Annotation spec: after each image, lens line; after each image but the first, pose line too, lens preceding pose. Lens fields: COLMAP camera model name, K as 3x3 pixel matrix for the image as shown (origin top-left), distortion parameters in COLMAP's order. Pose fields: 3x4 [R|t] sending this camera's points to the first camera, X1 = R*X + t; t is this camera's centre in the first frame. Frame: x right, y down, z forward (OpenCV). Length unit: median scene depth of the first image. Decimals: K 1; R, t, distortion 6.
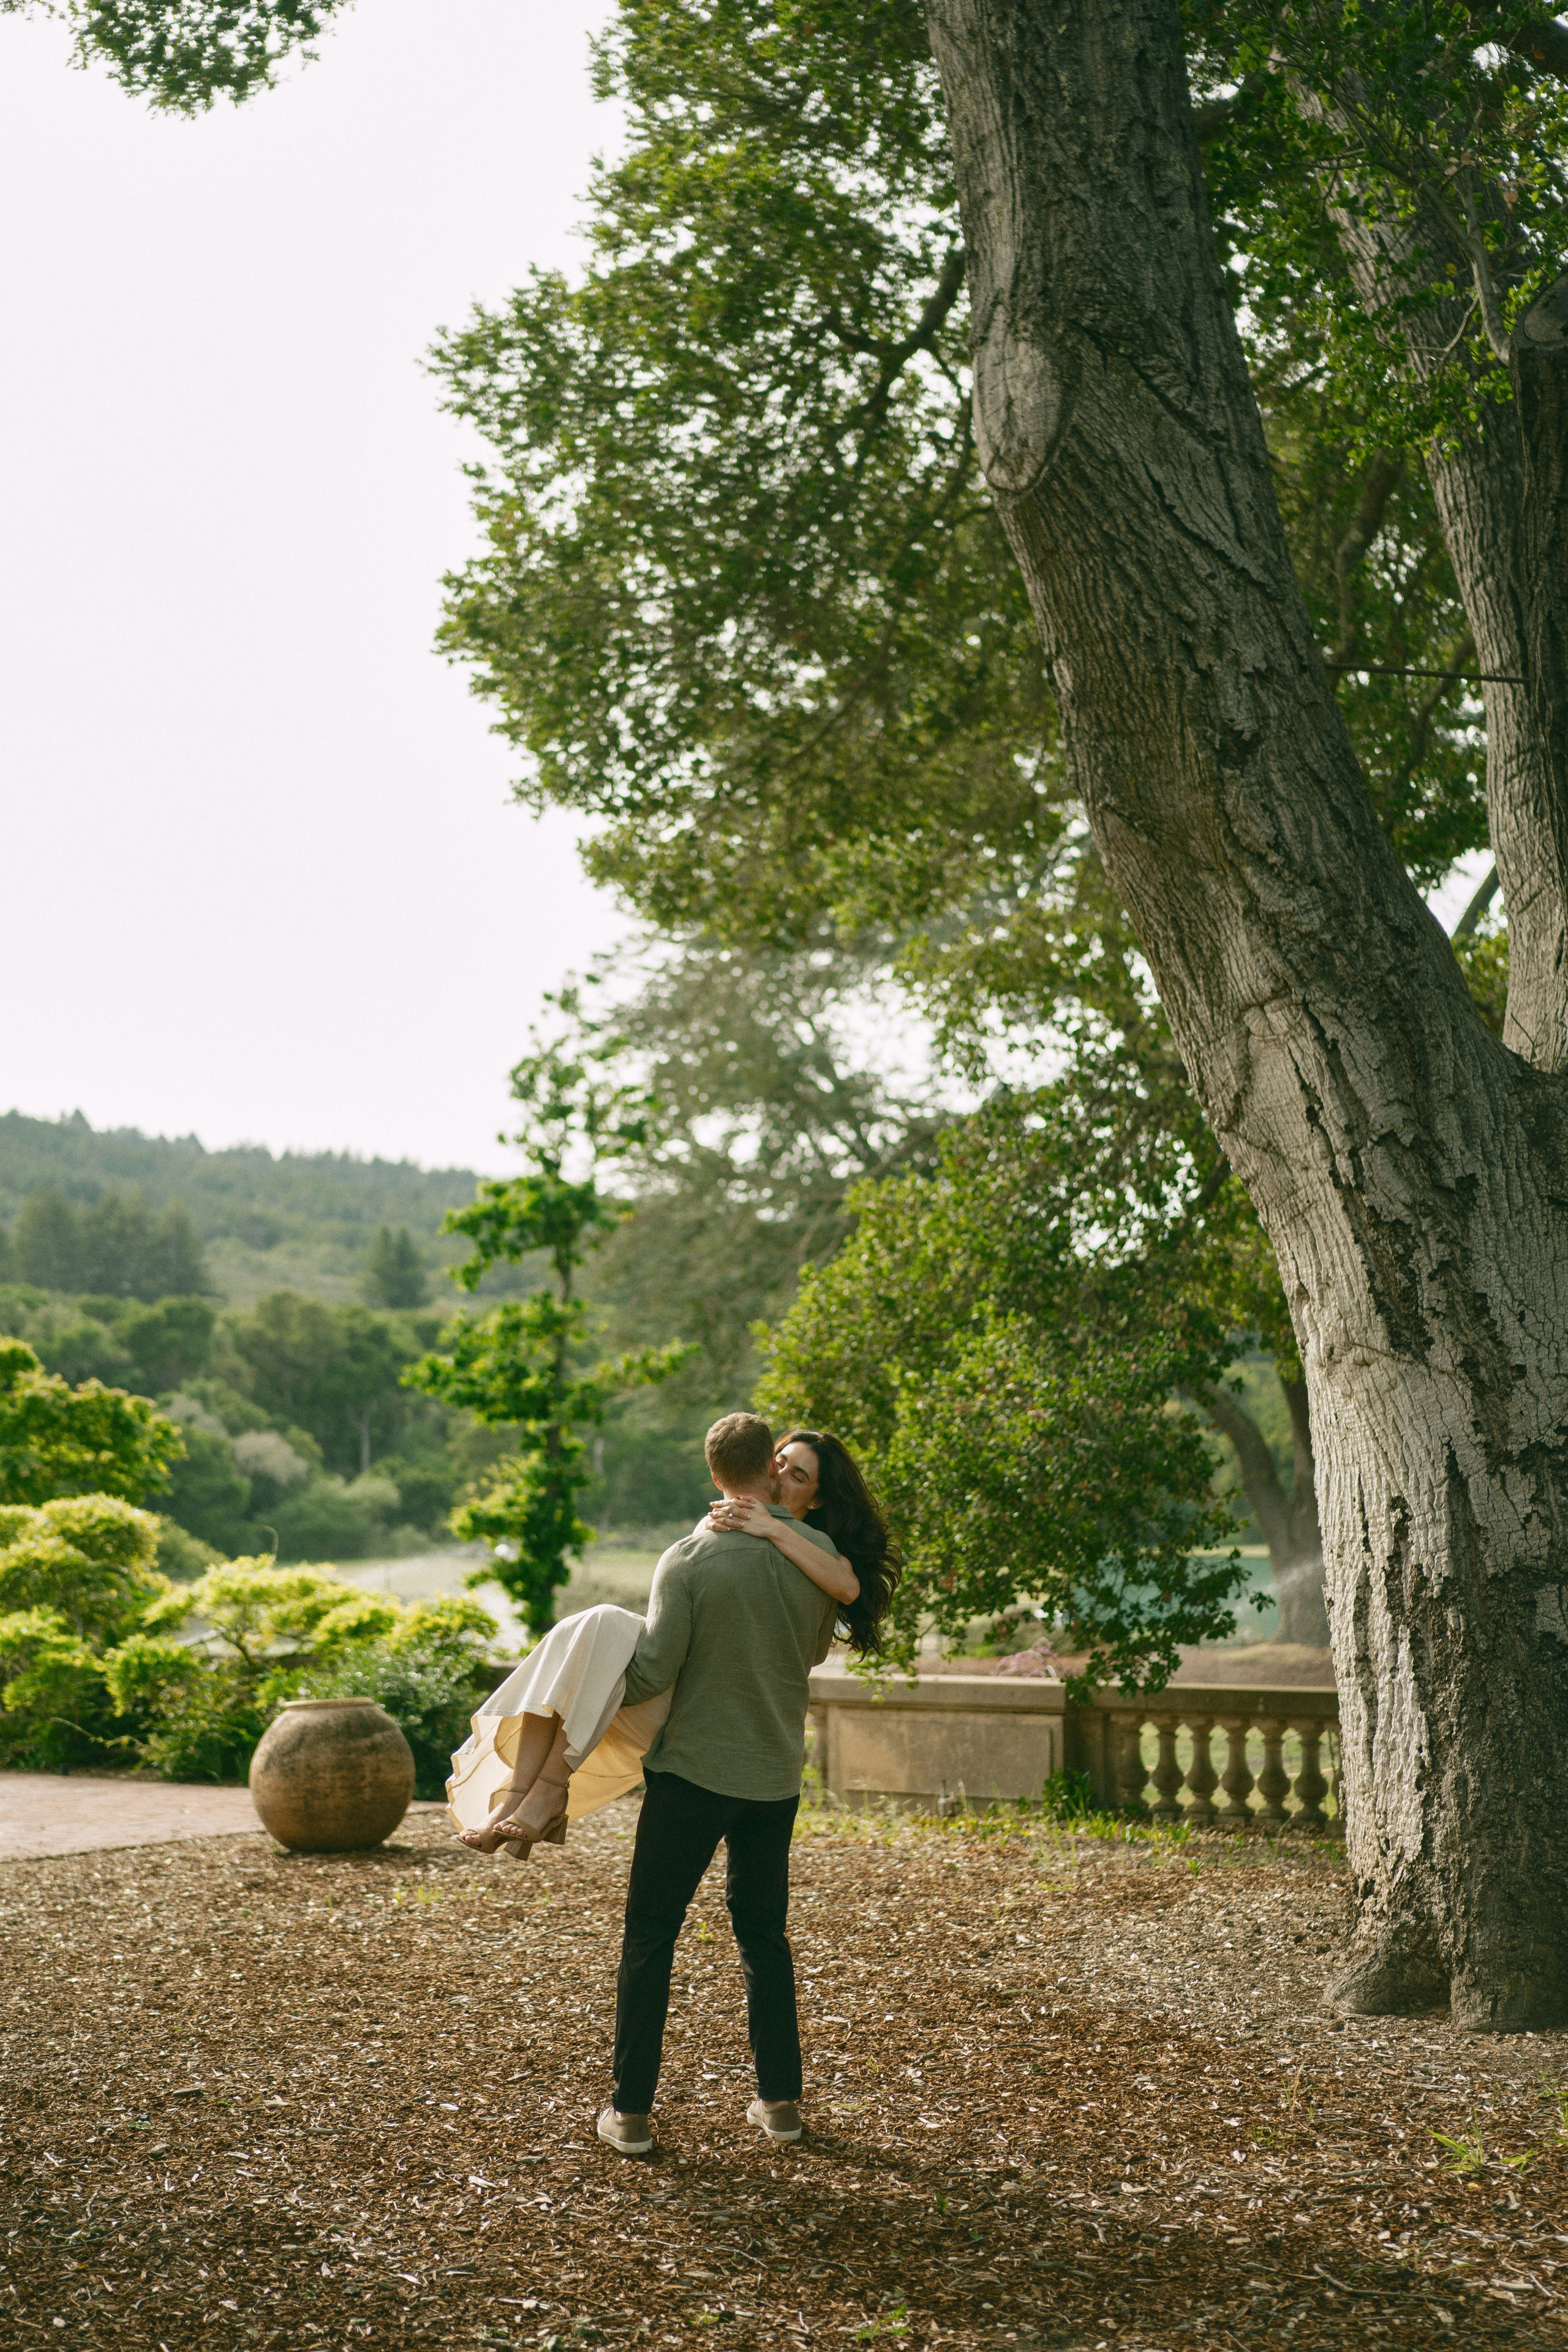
lens RADIAL K [[2989.5, 0, 784.0], [0, 2989.5, 1176.0], [0, 0, 1]] dist [-0.003709, 0.024429]
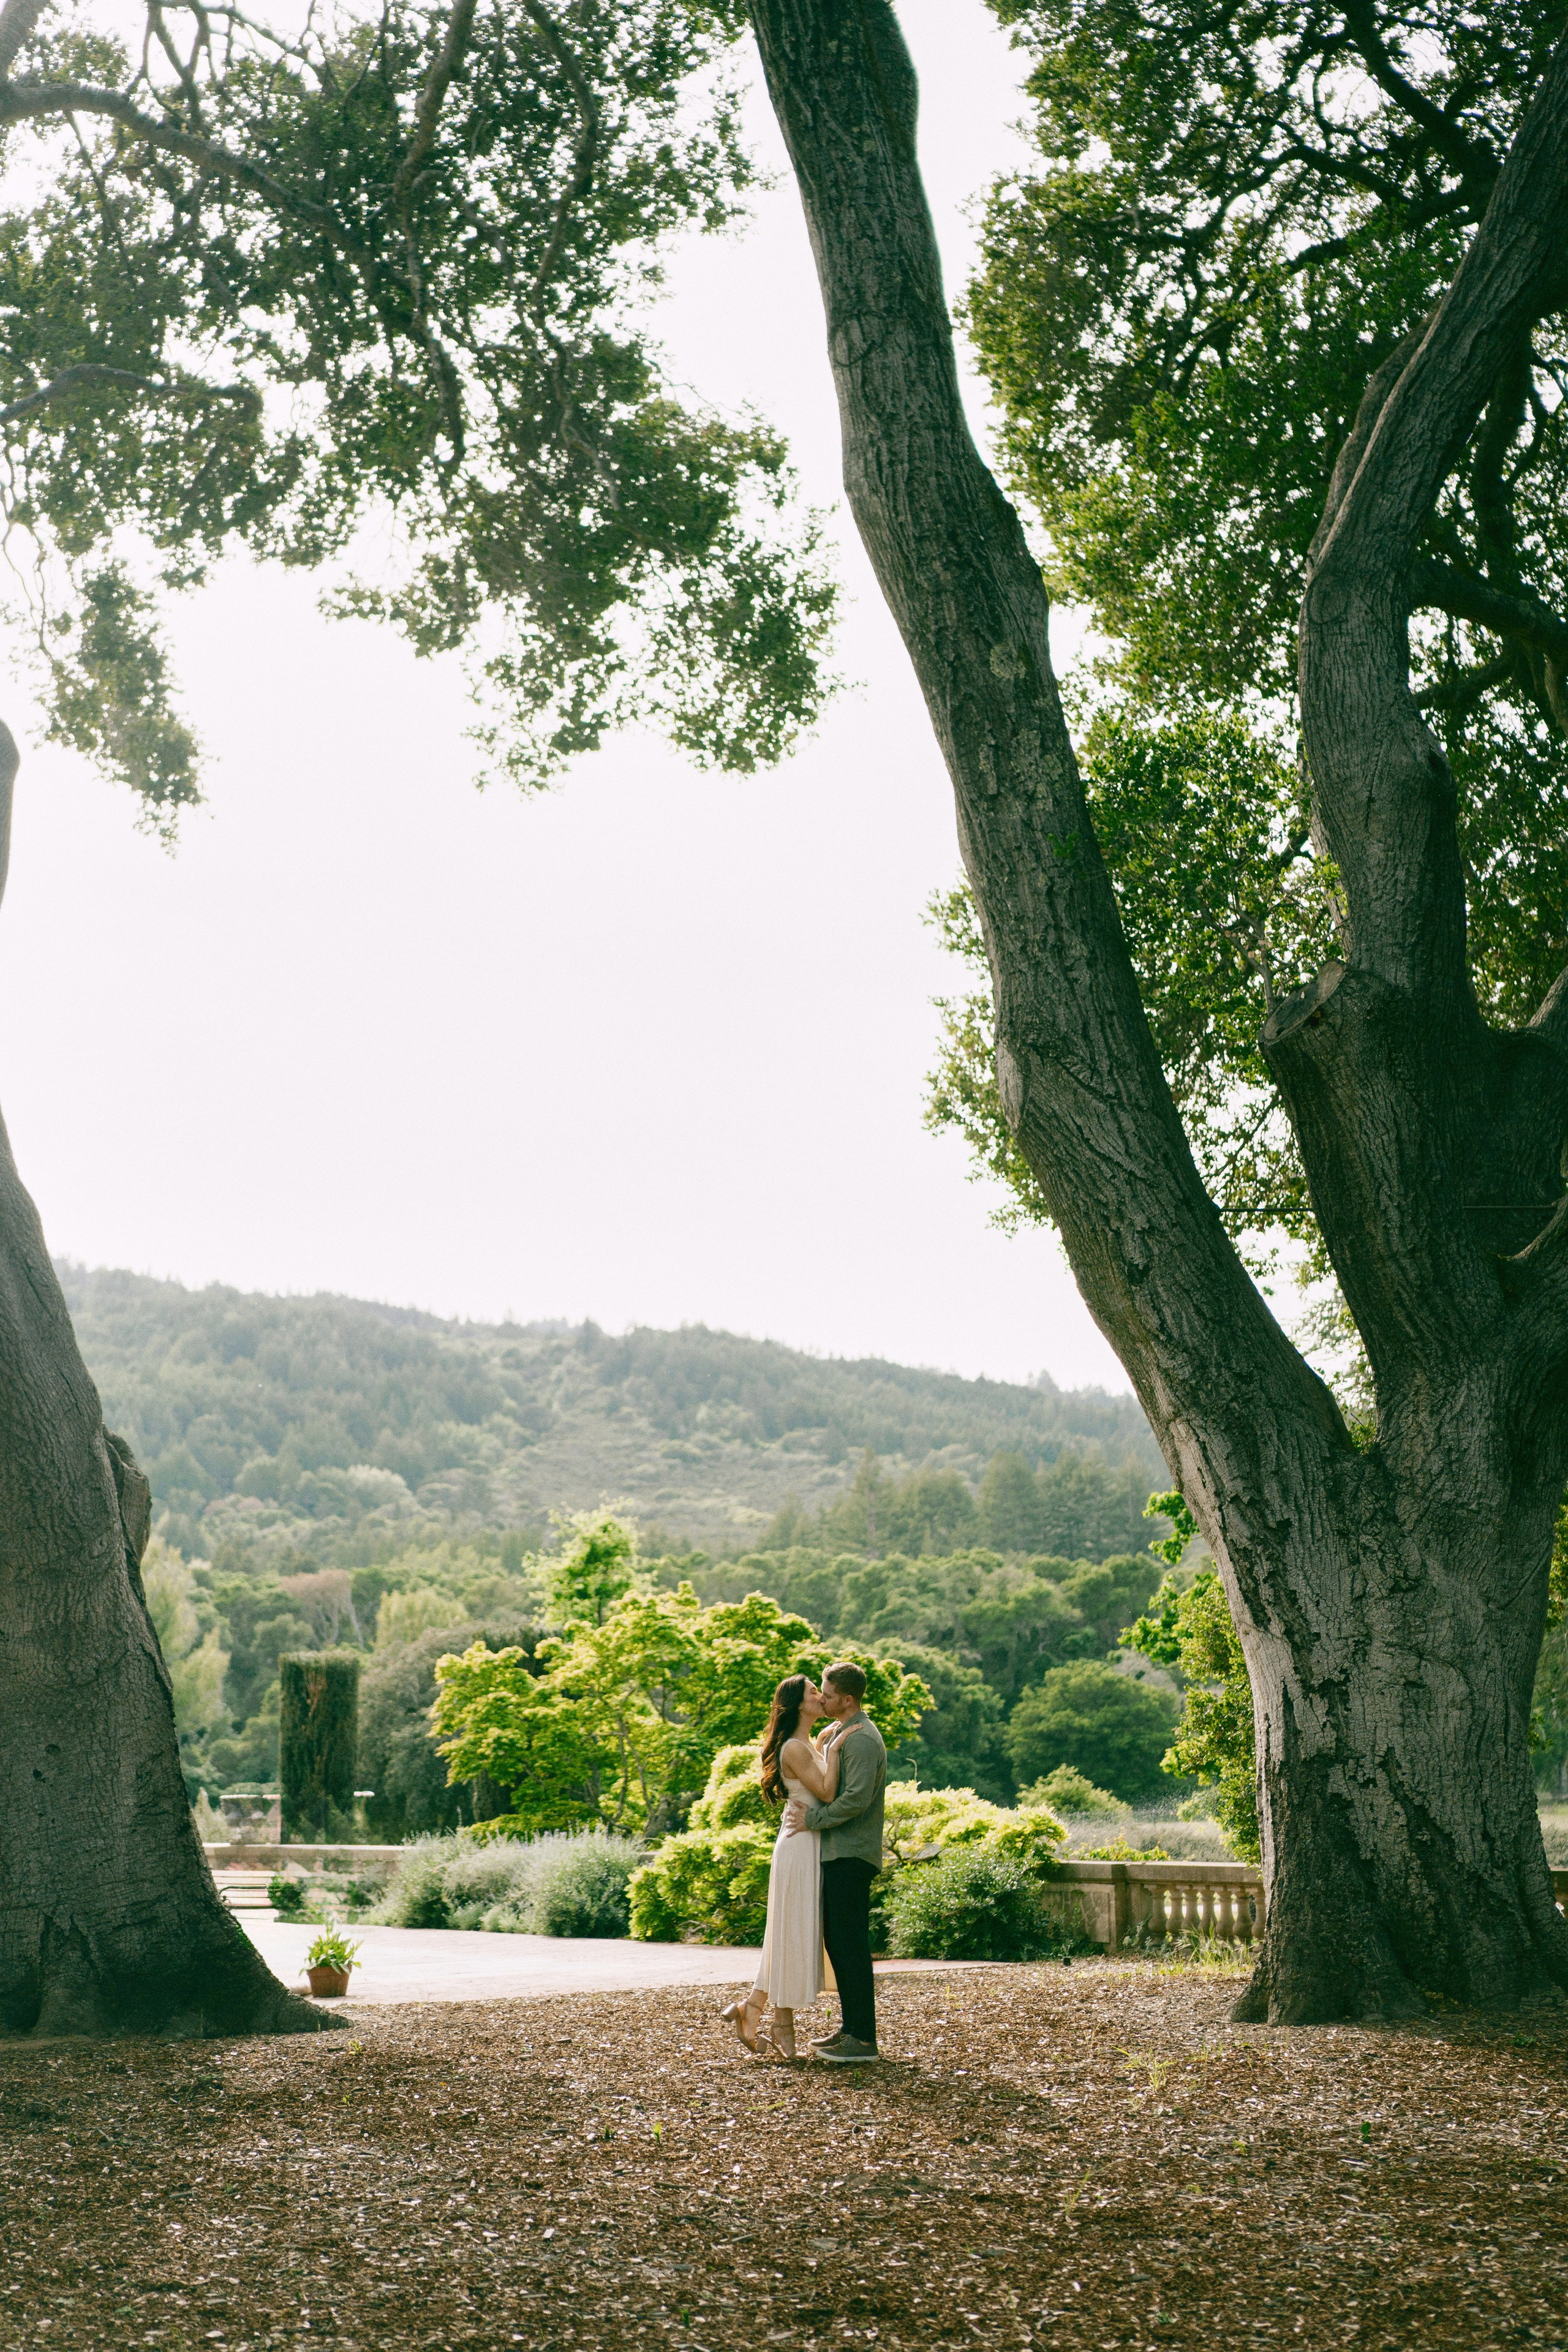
lens RADIAL K [[2989.5, 0, 784.0], [0, 2989.5, 1176.0], [0, 0, 1]] dist [-0.003709, 0.024429]
pose [[0.947746, -0.070587, -0.311120, 0.255988], [0.044422, 0.994914, -0.090407, -0.027233], [0.315919, 0.071862, 0.946061, -0.356869]]
